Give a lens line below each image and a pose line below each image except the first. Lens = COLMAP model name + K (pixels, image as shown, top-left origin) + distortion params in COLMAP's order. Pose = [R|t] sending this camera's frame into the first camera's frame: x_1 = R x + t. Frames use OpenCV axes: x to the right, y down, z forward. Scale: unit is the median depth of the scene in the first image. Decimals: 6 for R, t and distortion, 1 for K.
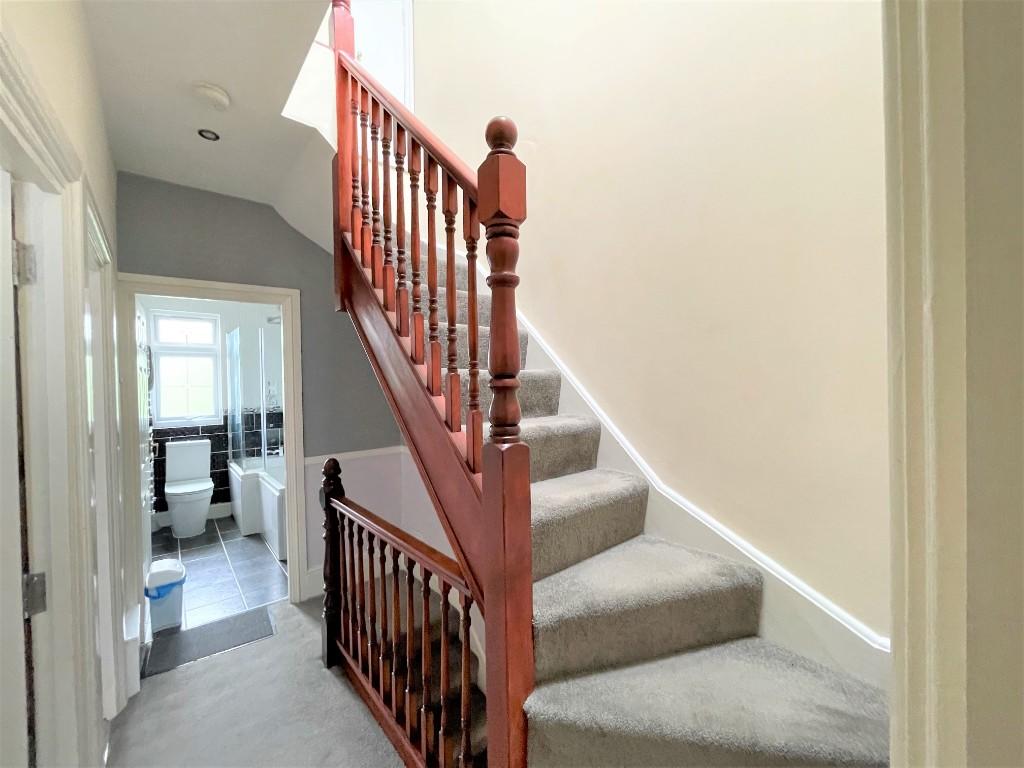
lens RADIAL K [[415.3, 0, 508.7], [0, 415.3, 379.1], [0, 0, 1]] dist [0.004203, -0.000170]
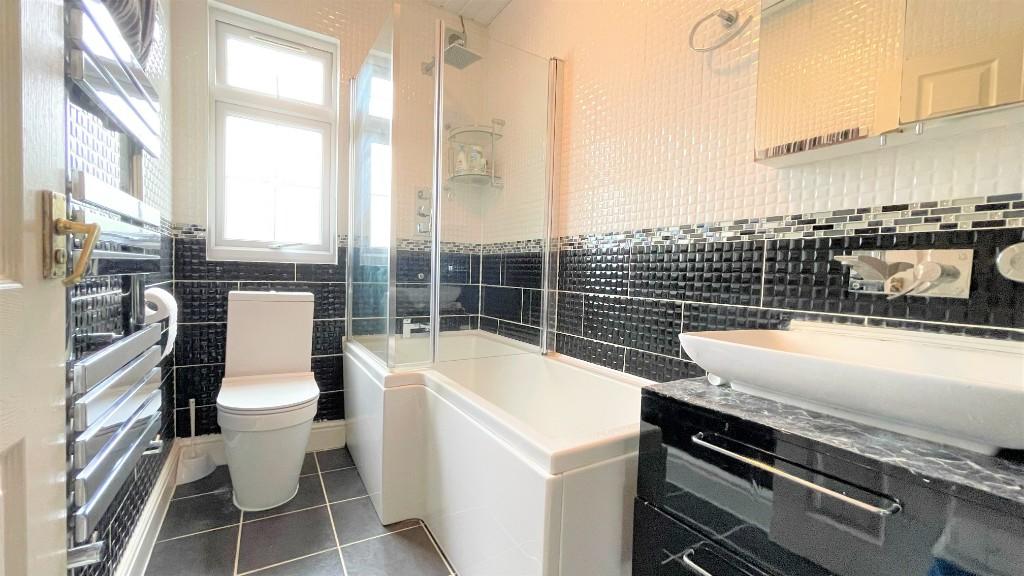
lens RADIAL K [[411.2, 0, 513.4], [0, 411.2, 292.3], [0, 0, 1]] dist [0.002881, -0.000164]
pose [[0.985642, 0.052446, -0.160499, -0.417098], [-0.046228, 0.998038, 0.042232, 0.117009], [0.162399, -0.034206, 0.986132, 0.574225]]
